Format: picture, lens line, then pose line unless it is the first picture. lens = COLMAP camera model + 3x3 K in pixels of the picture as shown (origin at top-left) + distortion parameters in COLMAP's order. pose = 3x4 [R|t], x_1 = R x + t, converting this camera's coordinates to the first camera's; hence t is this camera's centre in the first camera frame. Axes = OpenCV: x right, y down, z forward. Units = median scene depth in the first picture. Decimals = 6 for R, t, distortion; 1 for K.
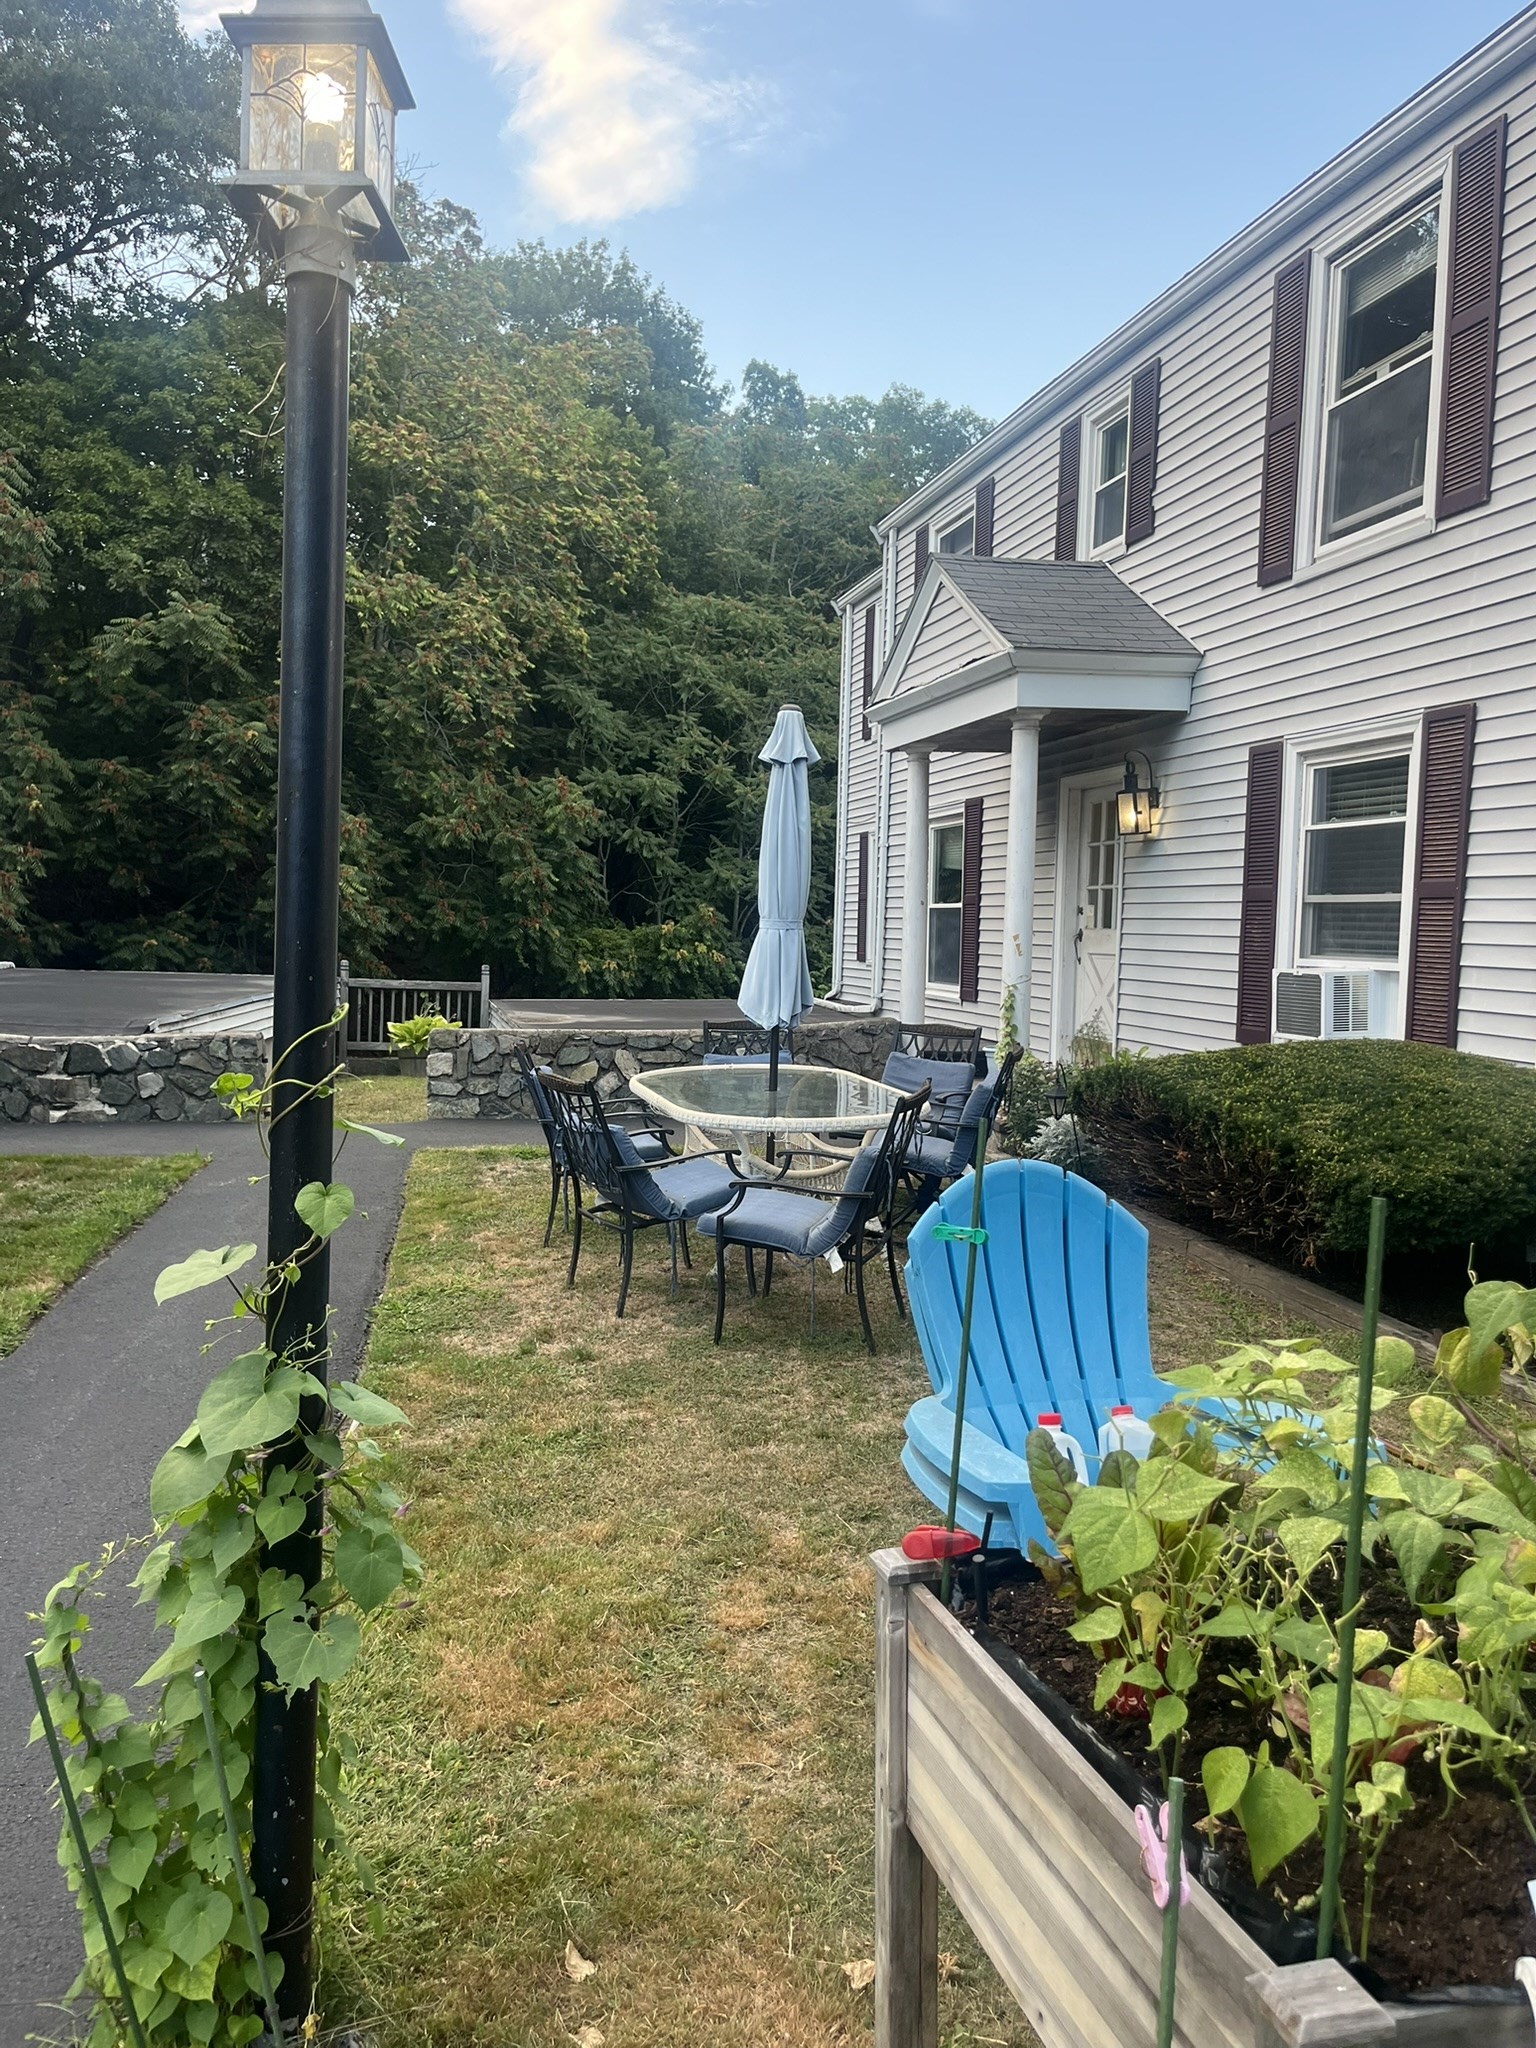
lens RADIAL K [[1547.0, 0, 771.9], [0, 1547.0, 1030.0], [0, 0, 1]] dist [0.000487, -0.000666]
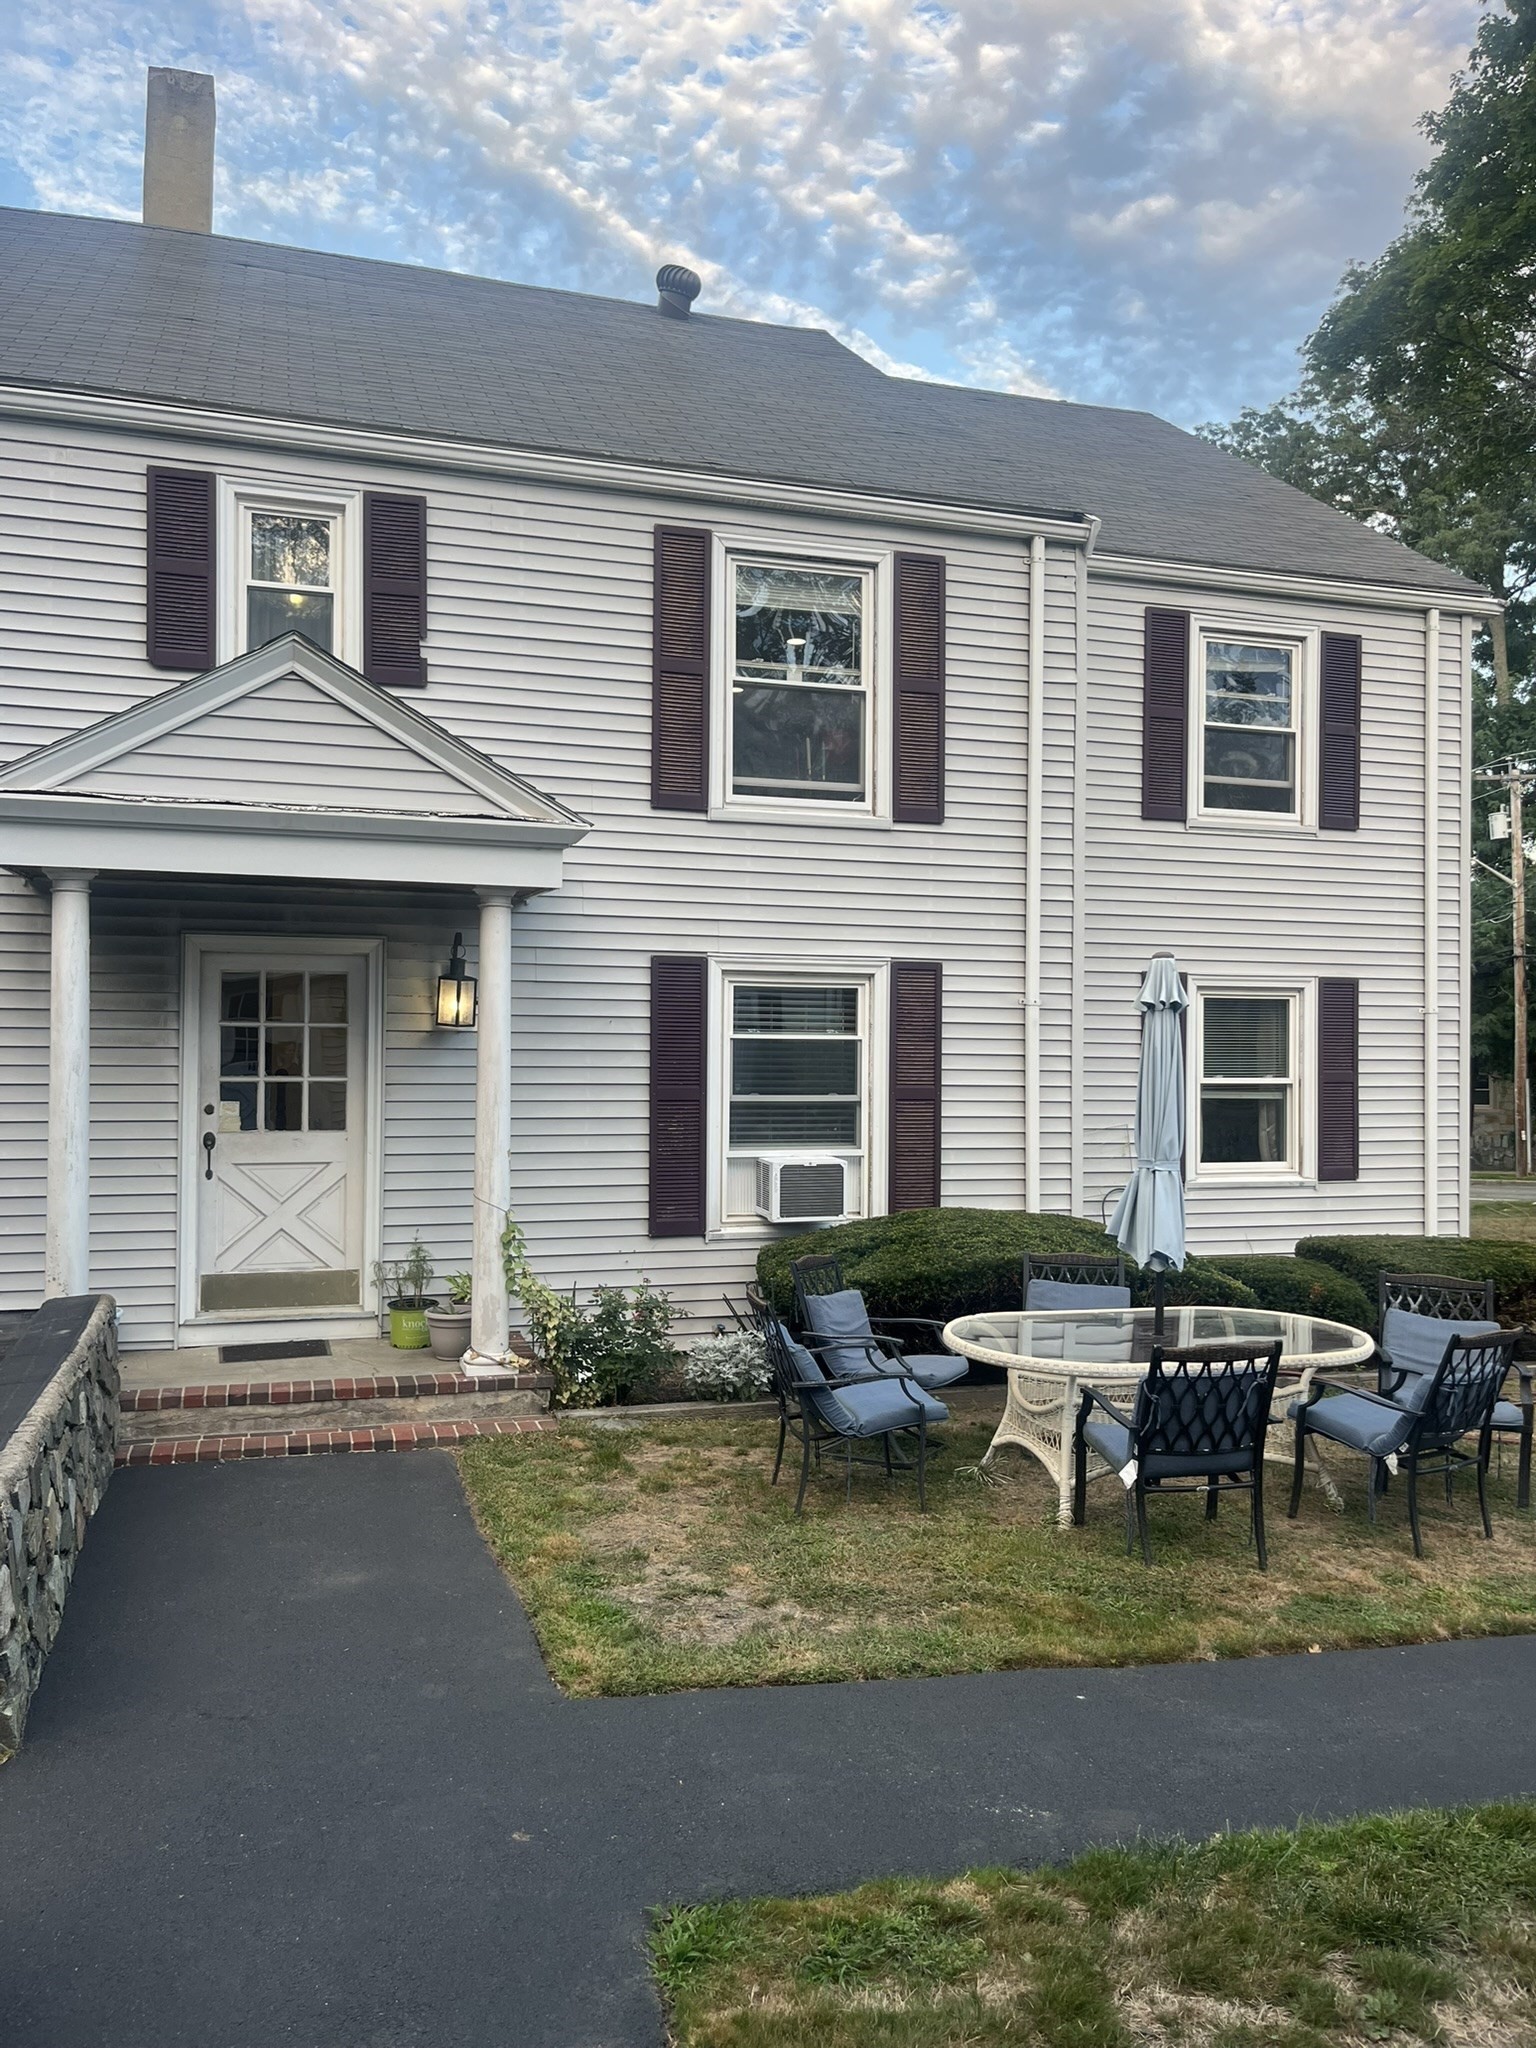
lens RADIAL K [[1547.0, 0, 766.4], [0, 1547.0, 1029.1], [0, 0, 1]] dist [0.000487, -0.000666]
pose [[-0.082992, -0.015954, 0.996422, -0.480654], [0.059479, 0.998010, 0.020934, -0.096152], [-0.994774, 0.061003, -0.081878, 0.649395]]
